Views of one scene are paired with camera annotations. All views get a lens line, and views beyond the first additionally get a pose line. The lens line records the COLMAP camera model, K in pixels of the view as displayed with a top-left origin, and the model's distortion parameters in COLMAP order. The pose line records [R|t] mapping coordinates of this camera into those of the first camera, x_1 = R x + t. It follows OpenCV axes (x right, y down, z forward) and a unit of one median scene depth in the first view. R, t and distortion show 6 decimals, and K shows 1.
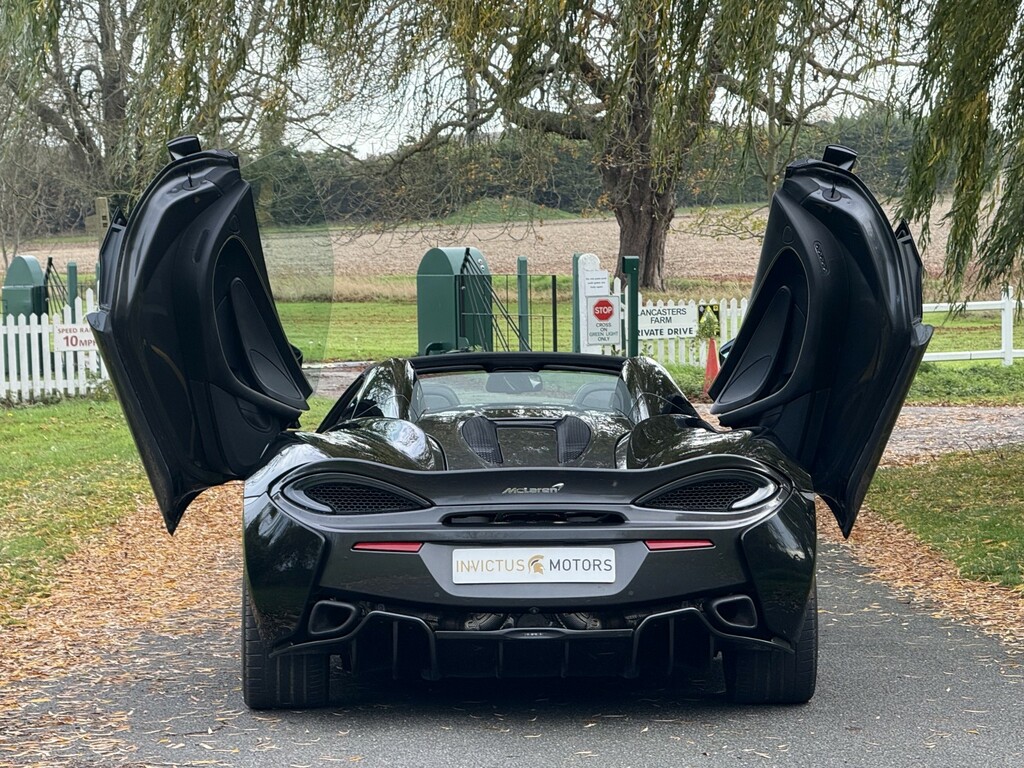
lens RADIAL K [[4508.1, 0, 512.0], [0, 4508.1, 384.0], [0, 0, 1]] dist [0.273425, 1.735922]
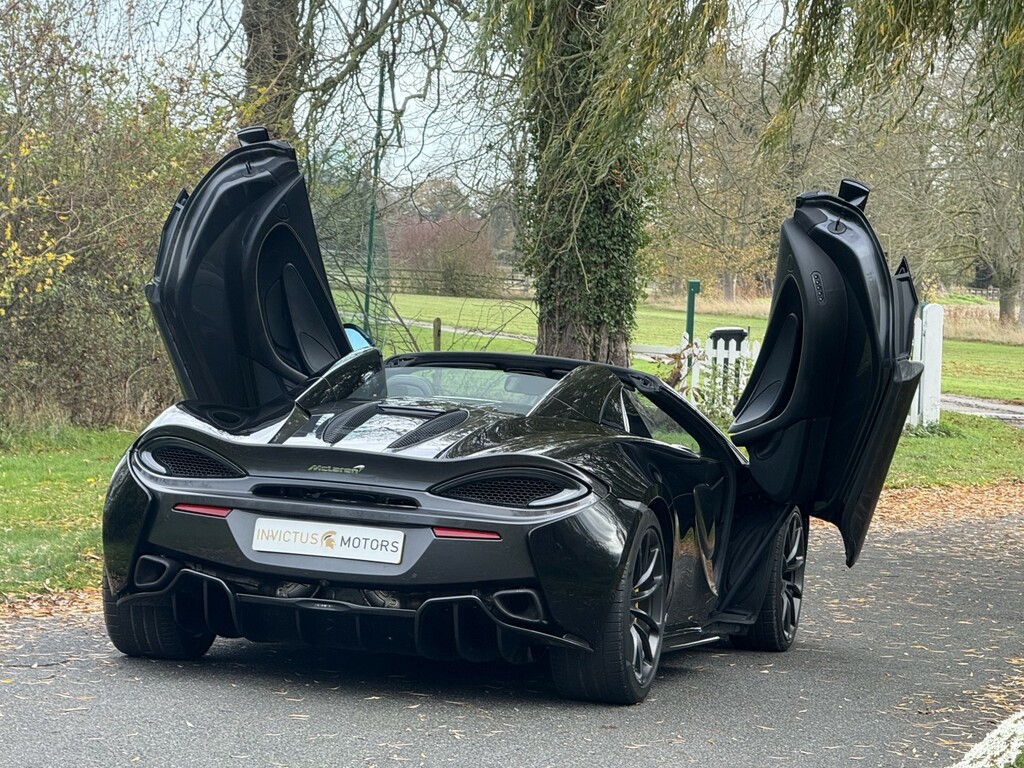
lens RADIAL K [[4508.1, 0, 512.0], [0, 4508.1, 384.0], [0, 0, 1]] dist [0.273425, 1.735922]
pose [[0.956784, 0.086157, -0.277744, 0.332545], [-0.089912, 0.995949, -0.000786, 0.000874], [0.276552, 0.025725, 0.960655, 0.000034]]
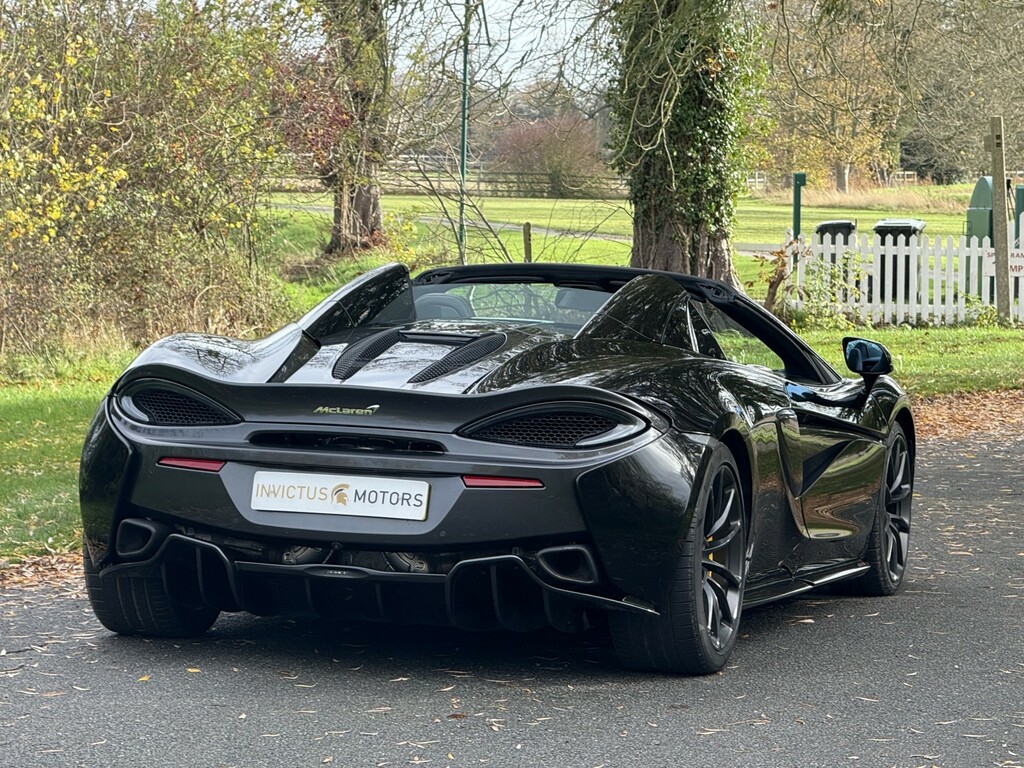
lens RADIAL K [[4508.1, 0, 512.0], [0, 4508.1, 384.0], [0, 0, 1]] dist [0.273425, 1.735922]
pose [[0.951652, 0.058667, -0.301523, 0.301211], [-0.054310, 0.998263, 0.022820, -0.003675], [0.302339, -0.005341, 0.953186, 0.163131]]
